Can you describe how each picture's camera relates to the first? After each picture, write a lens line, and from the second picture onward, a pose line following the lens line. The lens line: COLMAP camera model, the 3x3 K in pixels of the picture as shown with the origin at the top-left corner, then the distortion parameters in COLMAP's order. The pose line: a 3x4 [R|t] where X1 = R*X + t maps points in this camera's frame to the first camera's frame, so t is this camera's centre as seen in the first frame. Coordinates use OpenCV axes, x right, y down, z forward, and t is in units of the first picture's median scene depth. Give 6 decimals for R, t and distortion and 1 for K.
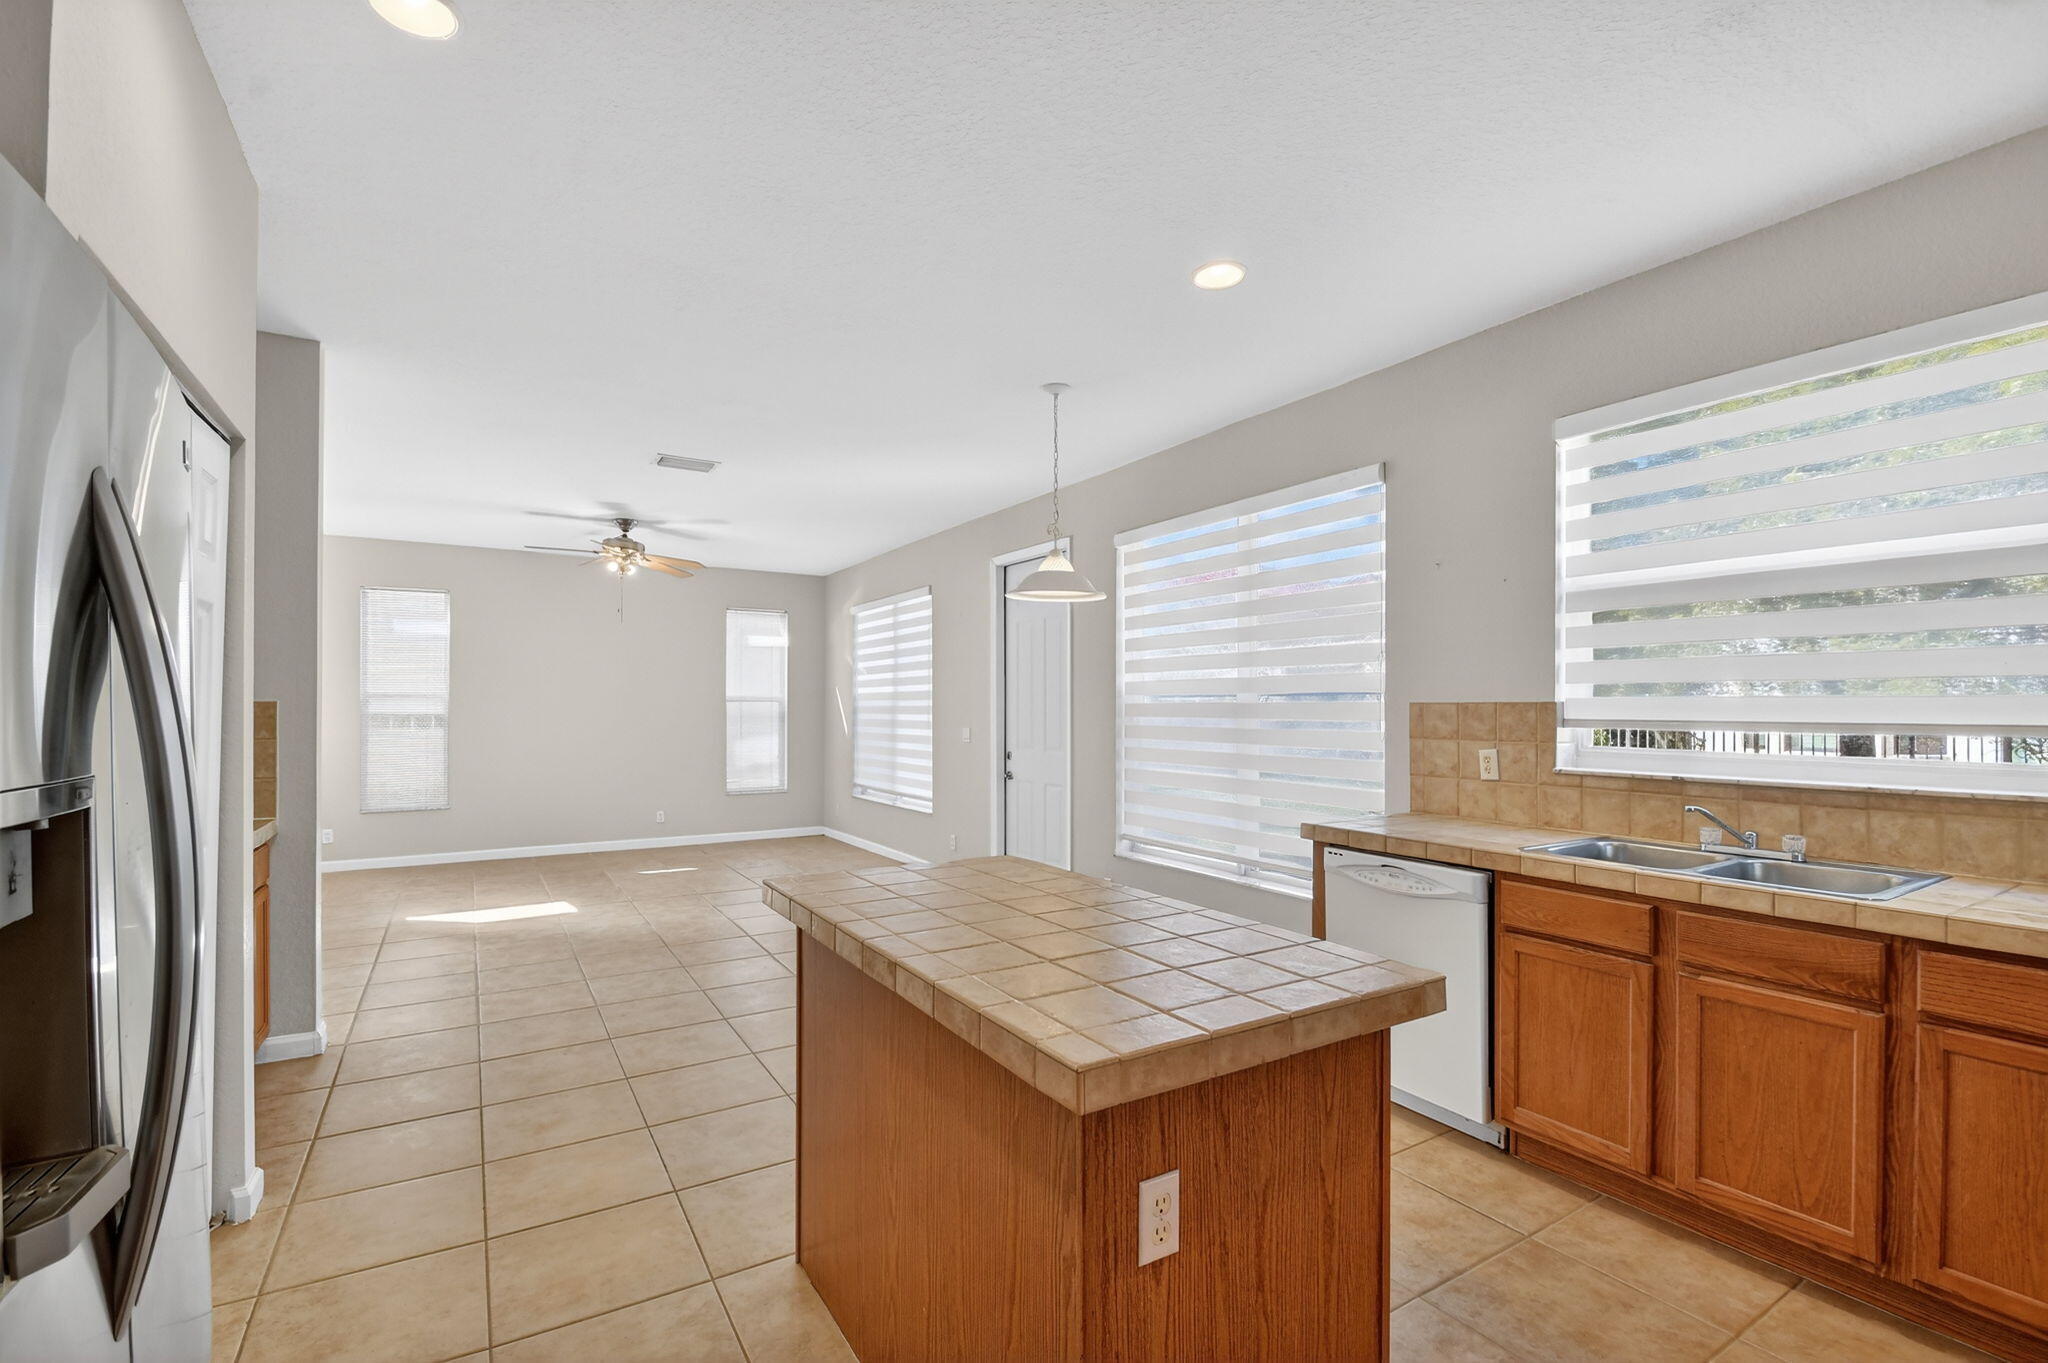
lens RADIAL K [[896.1, 0, 1026.6], [0, 896.1, 701.4], [0, 0, 1]] dist [0.009926, -0.013722]
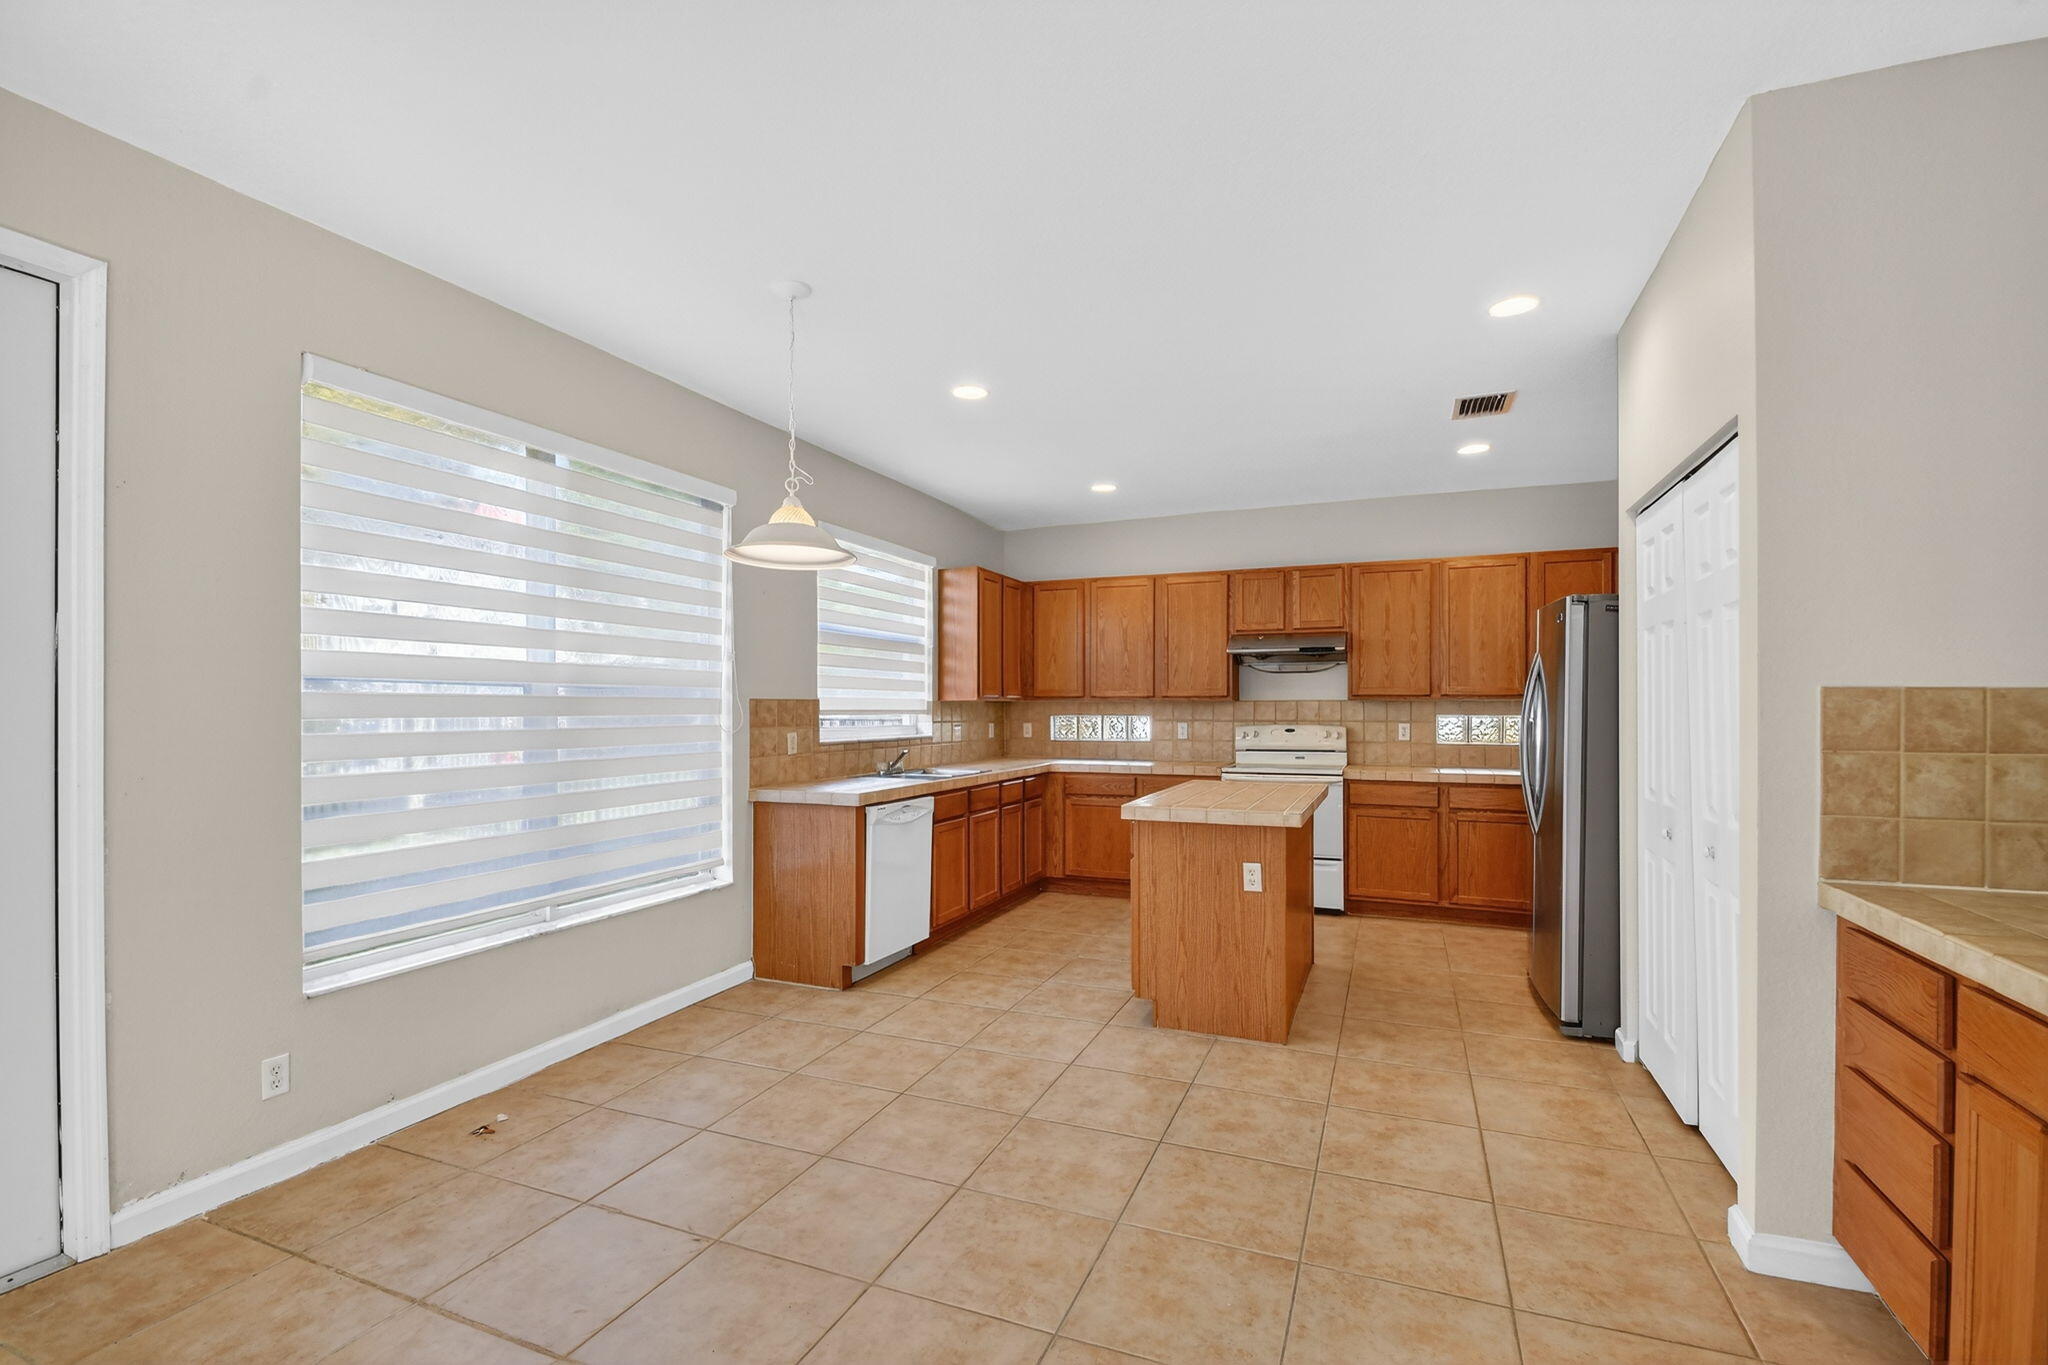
lens RADIAL K [[896.1, 0, 1026.0], [0, 896.1, 703.7], [0, 0, 1]] dist [0.009926, -0.013722]
pose [[-0.582524, 0.001209, 0.812813, -0.808075], [-0.005710, 0.999968, -0.005579, 0.013117], [-0.812793, -0.007891, -0.582499, 1.449447]]
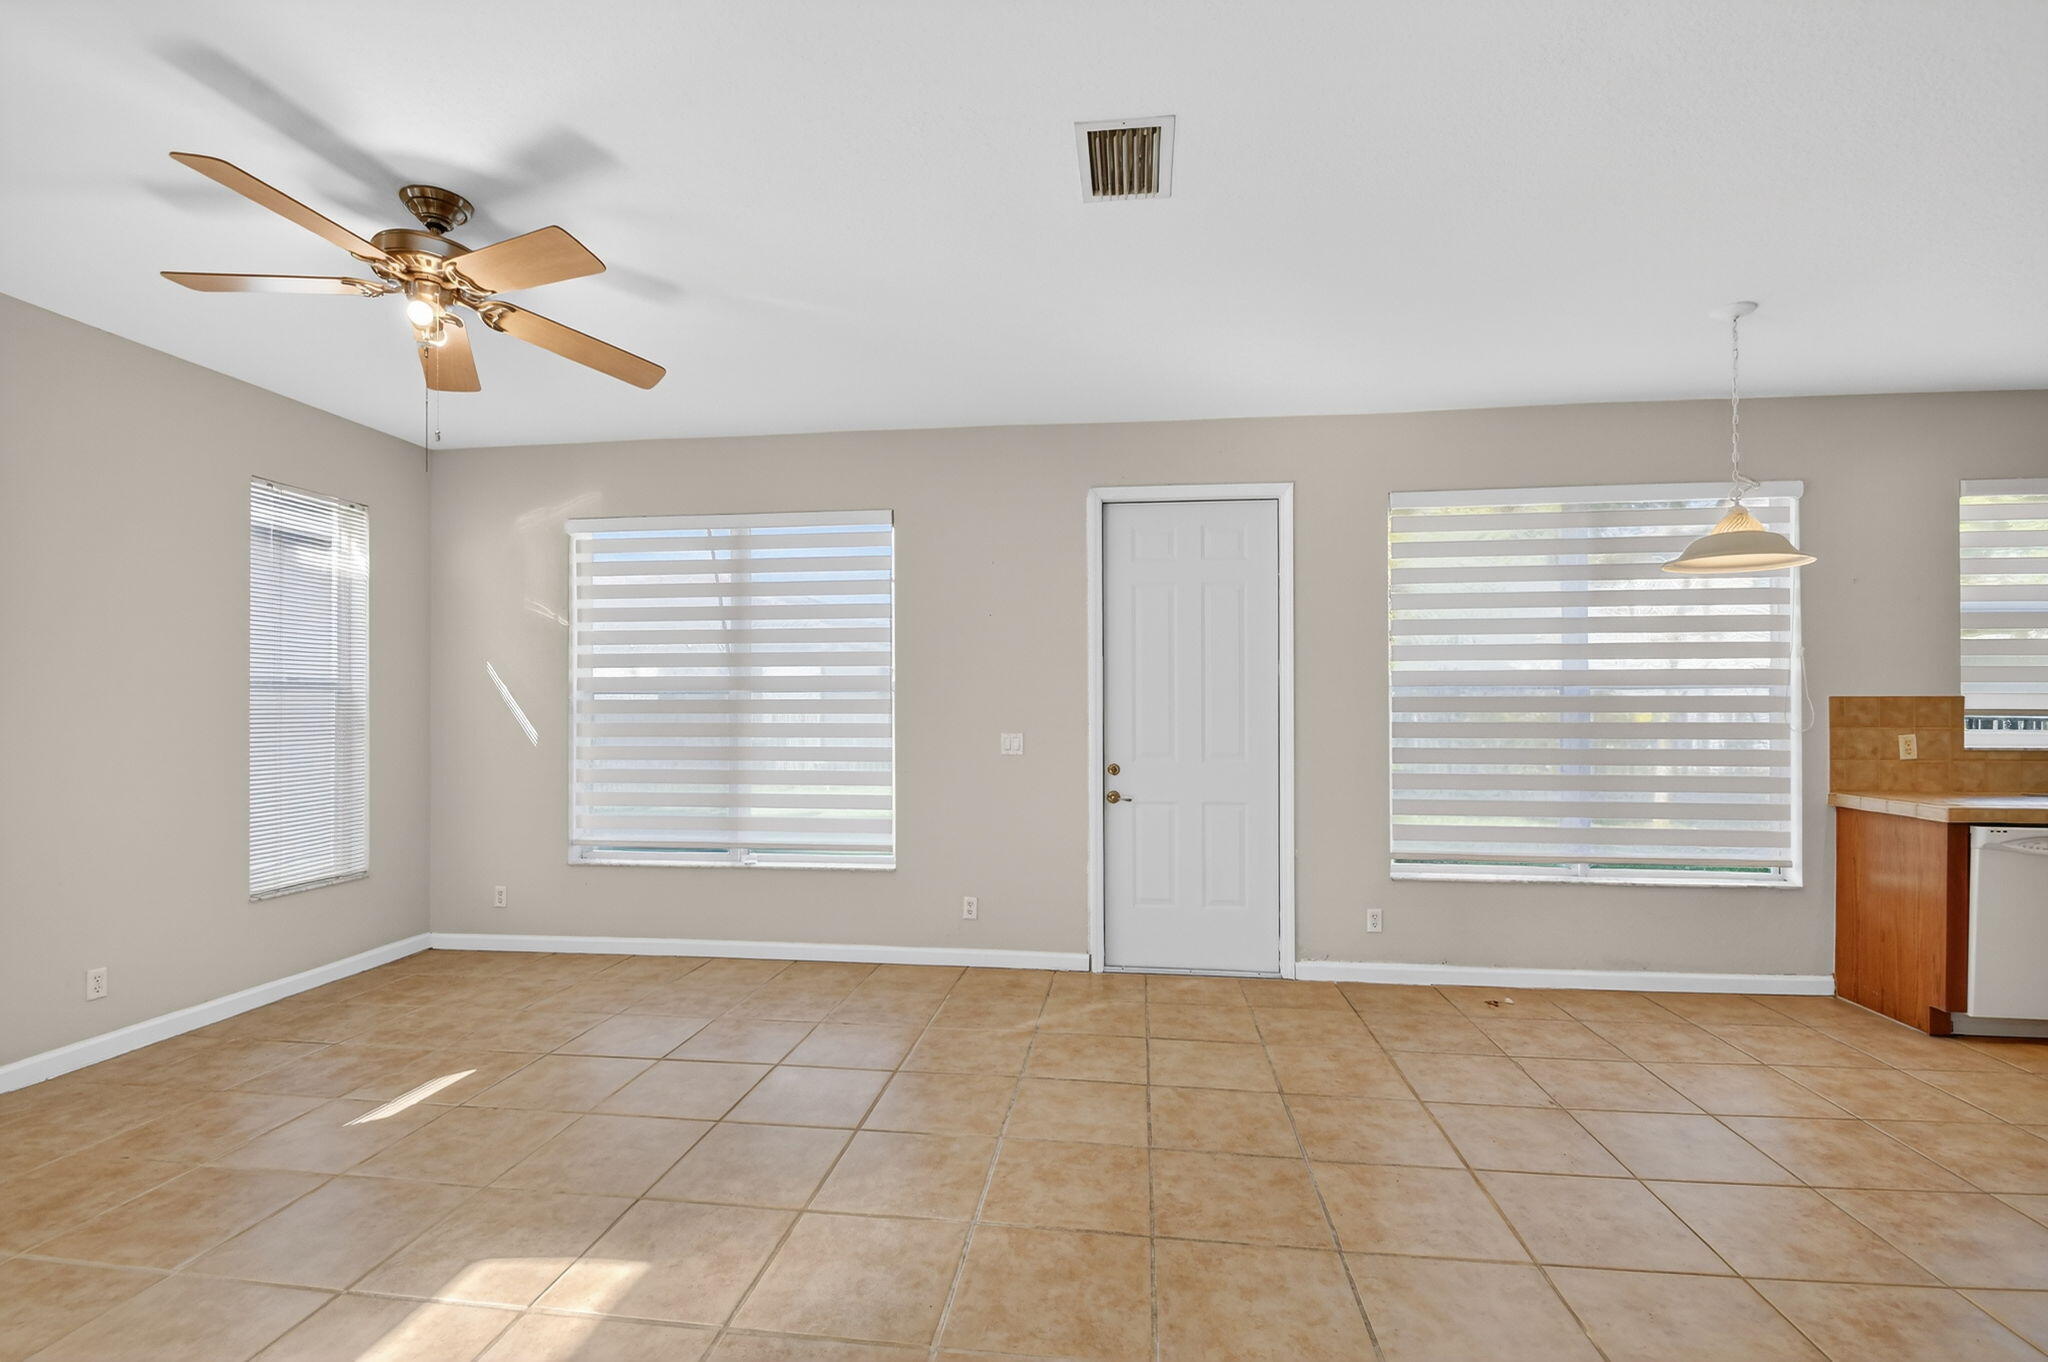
lens RADIAL K [[896.1, 0, 1028.0], [0, 896.1, 703.1], [0, 0, 1]] dist [0.009926, -0.013722]
pose [[0.626940, -0.000289, 0.779067, -1.136090], [-0.004028, 0.999985, 0.003612, 0.010177], [-0.779057, -0.005403, 0.626930, 1.114514]]
